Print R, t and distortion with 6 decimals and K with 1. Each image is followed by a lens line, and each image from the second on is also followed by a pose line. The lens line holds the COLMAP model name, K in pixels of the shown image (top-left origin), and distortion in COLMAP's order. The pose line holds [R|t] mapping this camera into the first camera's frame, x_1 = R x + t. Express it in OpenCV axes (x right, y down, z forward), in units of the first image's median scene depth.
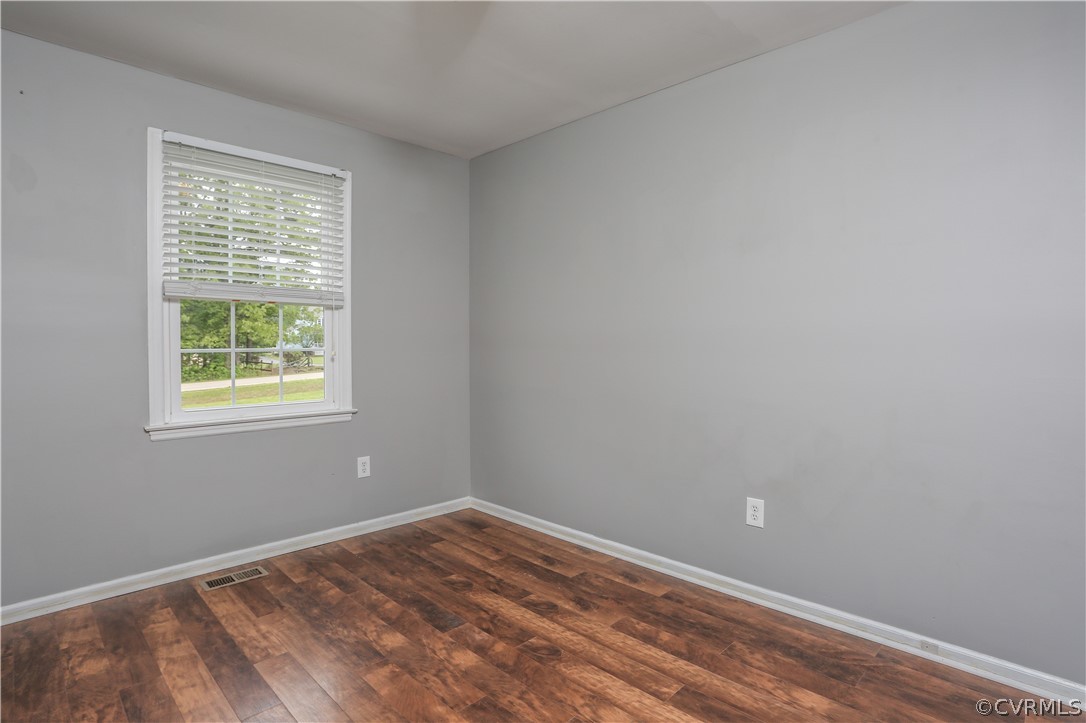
lens RADIAL K [[539.1, 0, 524.1], [0, 539.1, 355.2], [0, 0, 1]] dist [-0.067594, 0.024912]
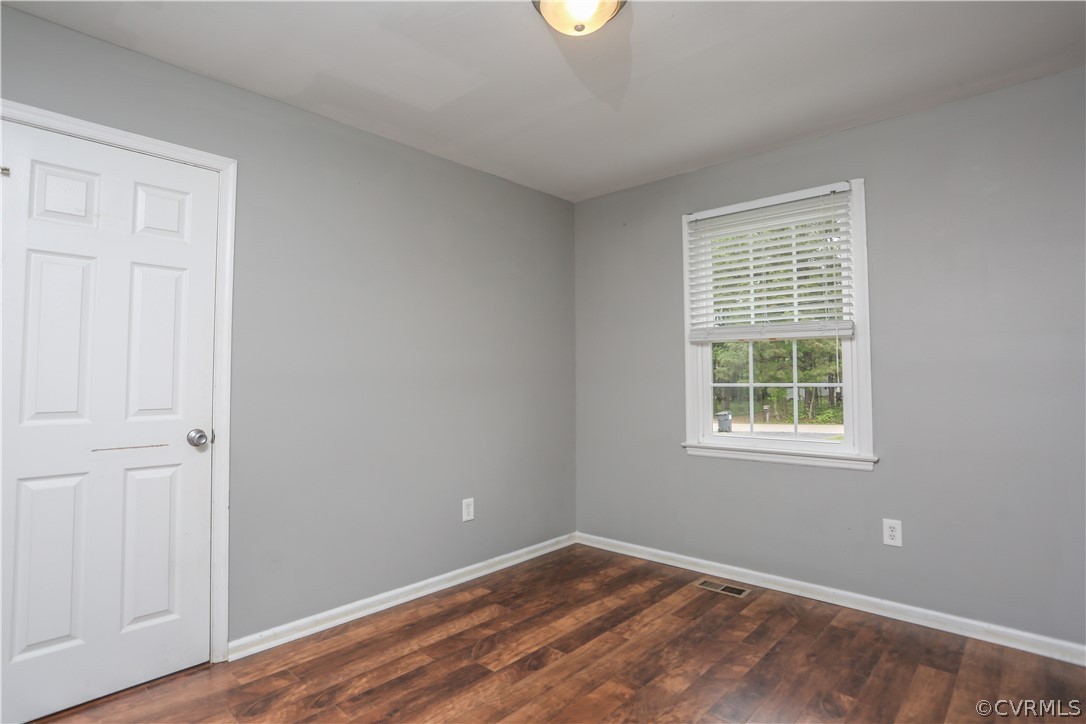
lens RADIAL K [[534.6, 0, 545.7], [0, 534.6, 357.4], [0, 0, 1]] dist [-0.086653, 0.034090]
pose [[0.076086, -0.041229, -0.996249, 0.558854], [-0.018513, 0.998914, -0.042753, -0.013175], [0.996929, 0.021697, 0.075240, 0.536089]]
